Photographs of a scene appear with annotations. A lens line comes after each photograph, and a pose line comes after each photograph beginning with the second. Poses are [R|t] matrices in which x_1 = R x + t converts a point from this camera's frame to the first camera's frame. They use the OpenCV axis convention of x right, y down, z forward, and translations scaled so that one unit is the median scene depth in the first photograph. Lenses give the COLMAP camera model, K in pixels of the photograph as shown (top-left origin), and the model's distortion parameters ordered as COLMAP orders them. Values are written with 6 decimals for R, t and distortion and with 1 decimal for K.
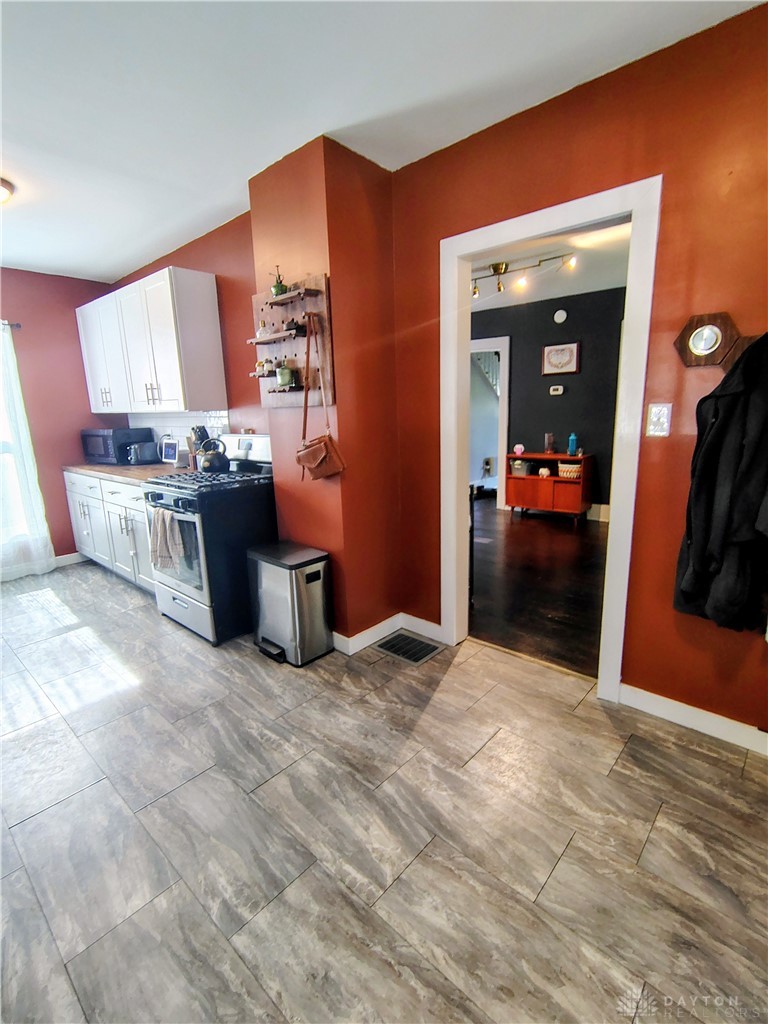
lens RADIAL K [[478.8, 0, 384.0], [0, 478.8, 512.0], [0, 0, 1]] dist [0.027298, 0.000217]
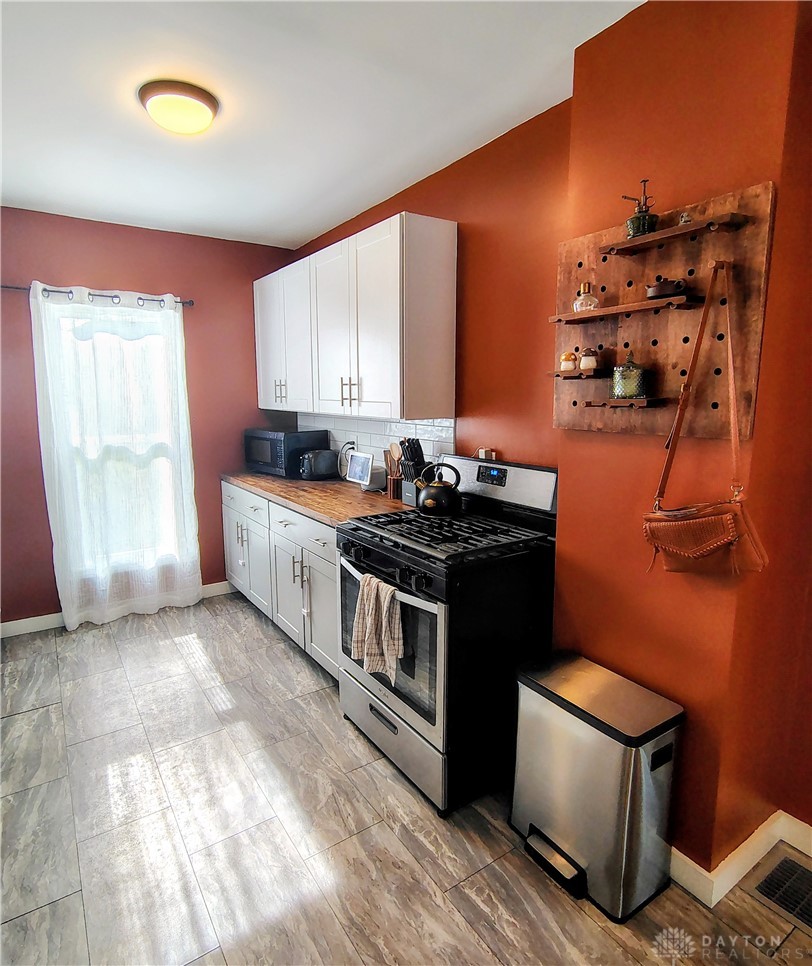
lens RADIAL K [[546.9, 0, 406.0], [0, 546.9, 483.0], [0, 0, 1]] dist [0.007811, 0.000303]
pose [[0.974379, 0.061295, -0.216398, -0.229582], [-0.071401, 0.996677, -0.039193, -0.089975], [0.213276, 0.053640, 0.975518, 0.249812]]
